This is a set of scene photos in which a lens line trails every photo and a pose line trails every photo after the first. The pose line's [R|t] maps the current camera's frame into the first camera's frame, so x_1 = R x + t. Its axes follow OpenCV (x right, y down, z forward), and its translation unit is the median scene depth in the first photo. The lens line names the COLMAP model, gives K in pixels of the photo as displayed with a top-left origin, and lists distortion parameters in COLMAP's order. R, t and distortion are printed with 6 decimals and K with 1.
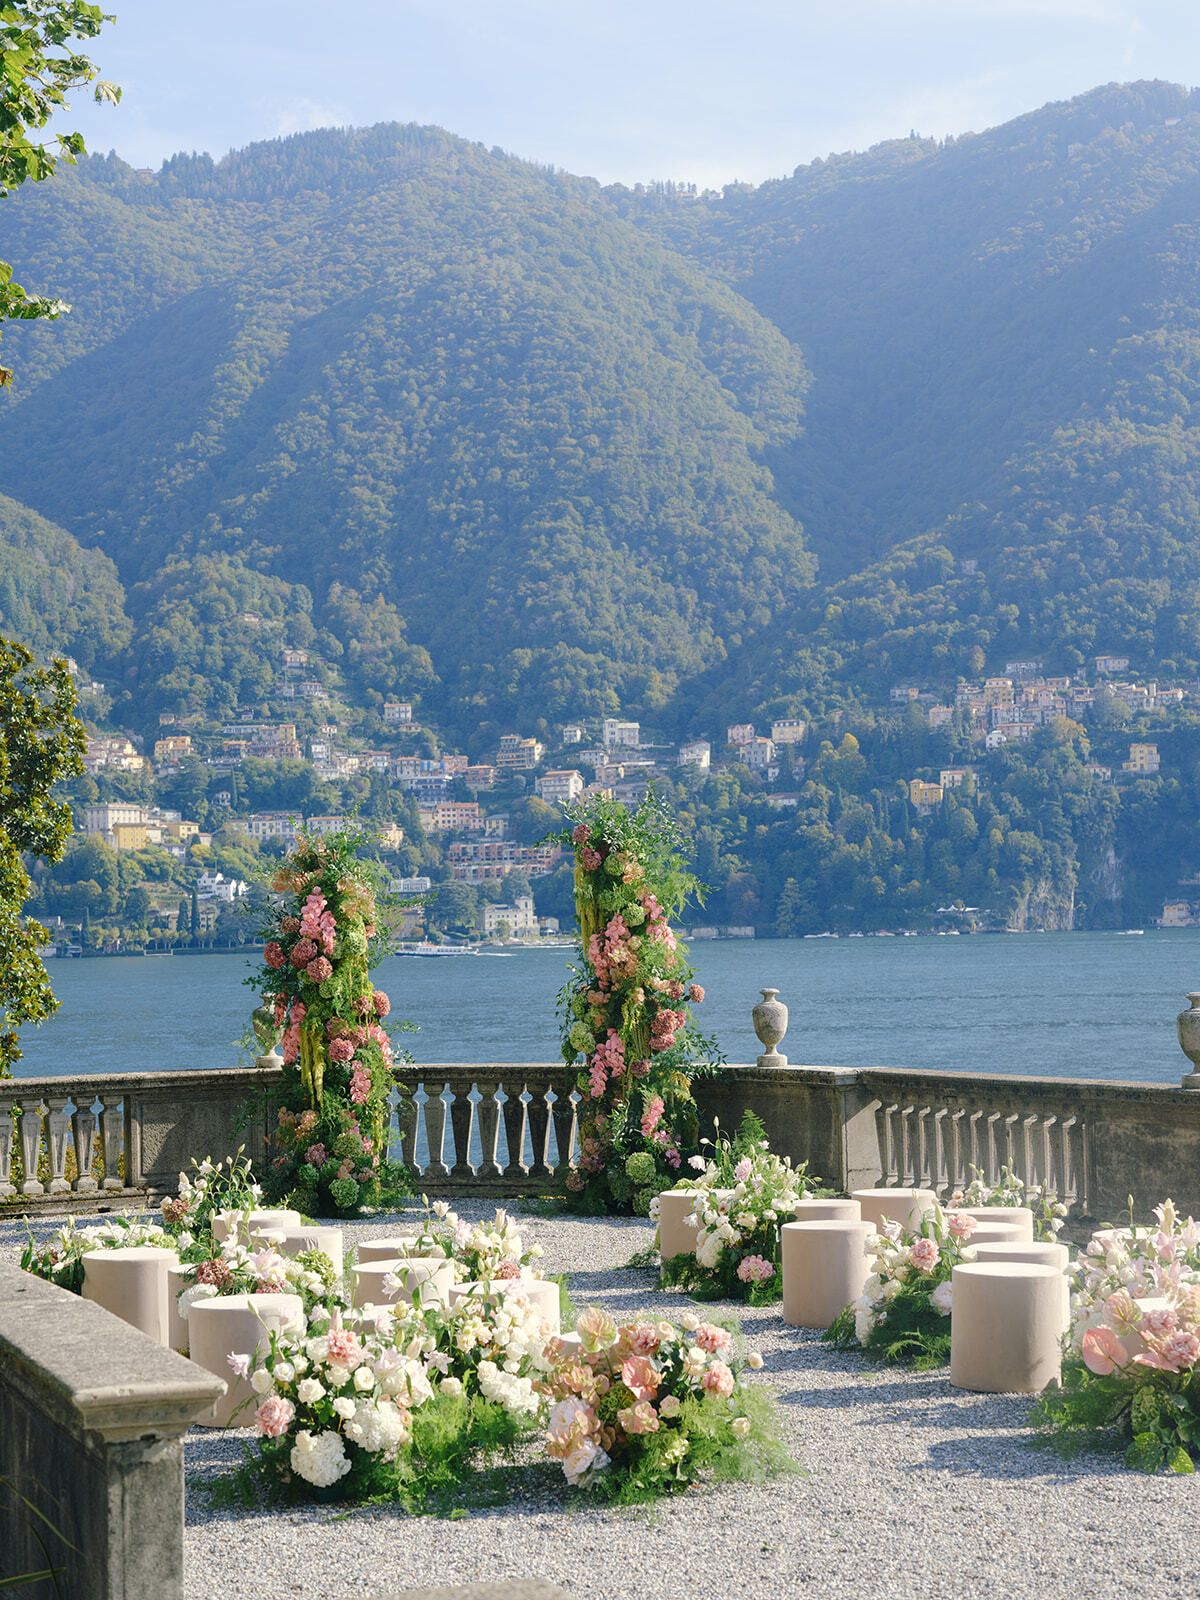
lens RADIAL K [[3879.0, 0, 657.8], [0, 3879.0, 746.2], [0, 0, 1]] dist [0.055386, -0.611841]
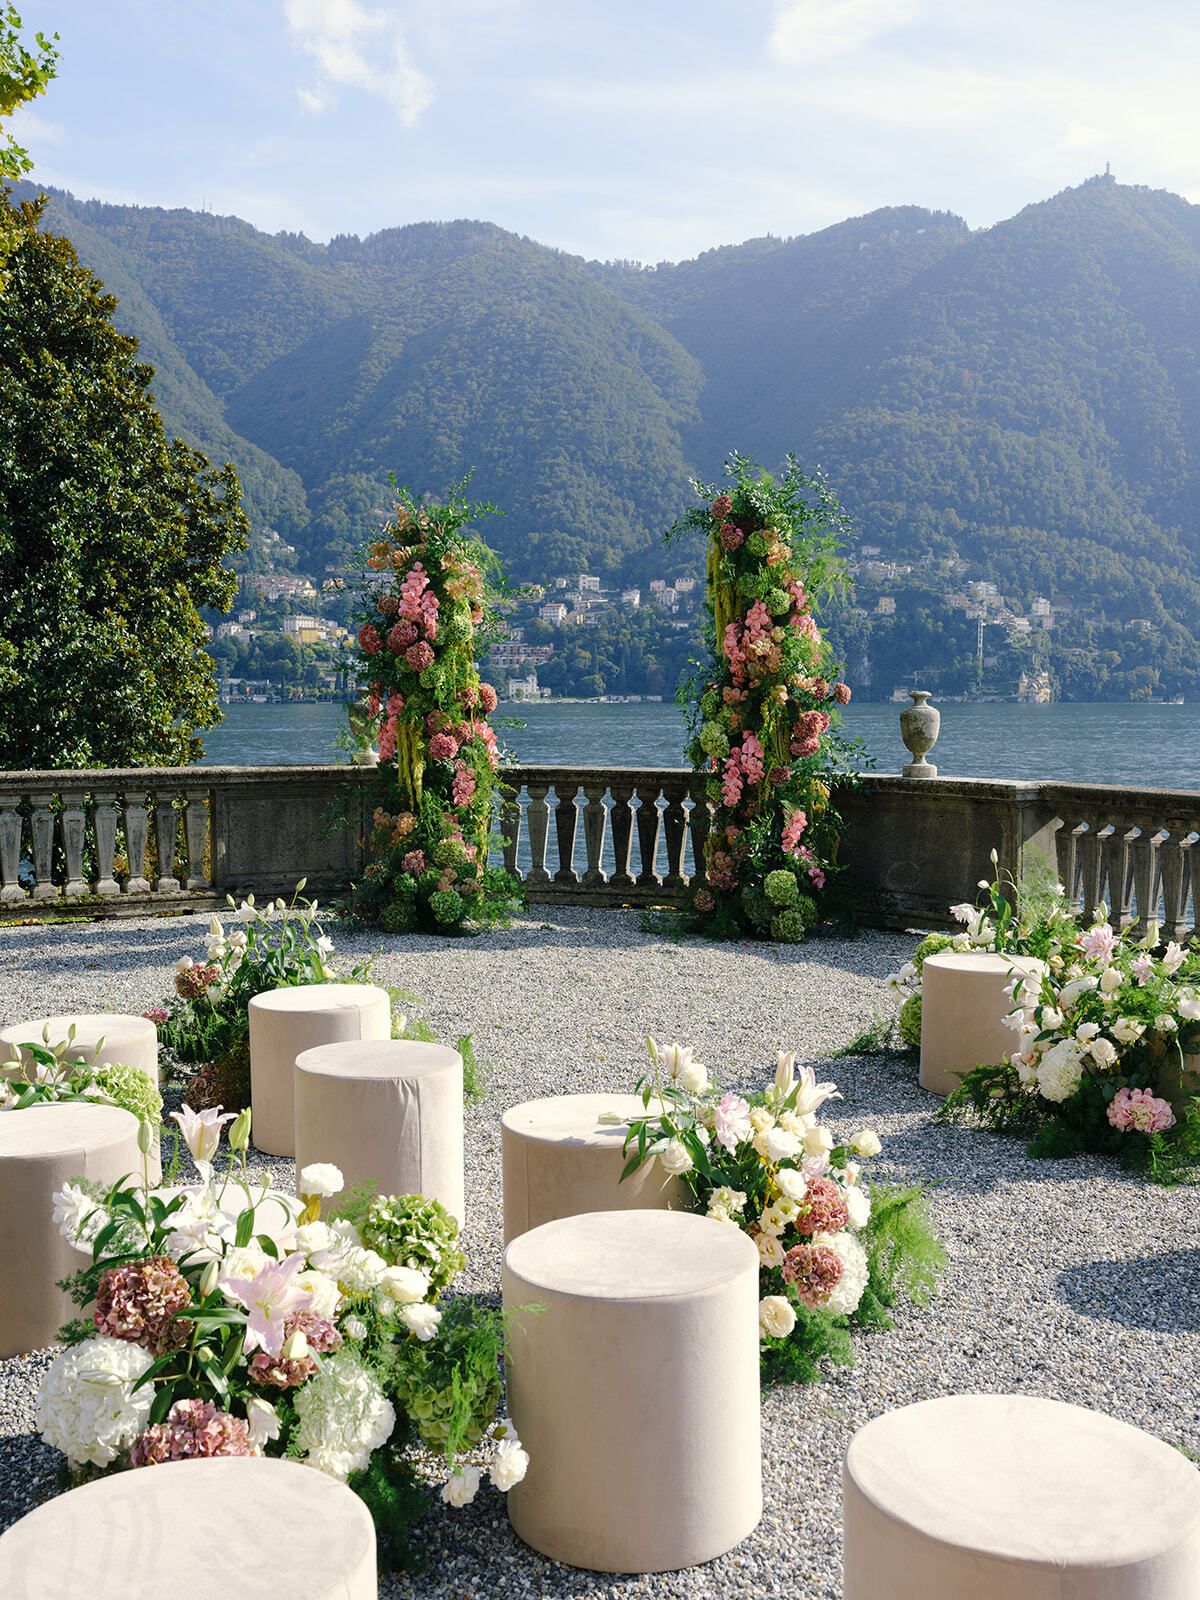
lens RADIAL K [[1441.6, 0, 564.1], [0, 1441.6, 843.3], [0, 0, 1]] dist [-0.006221, -0.003350]
pose [[0.999497, 0.025175, 0.019294, -0.030412], [-0.027477, 0.991105, 0.130215, 0.028688], [-0.015845, -0.130680, 0.991298, 0.339649]]
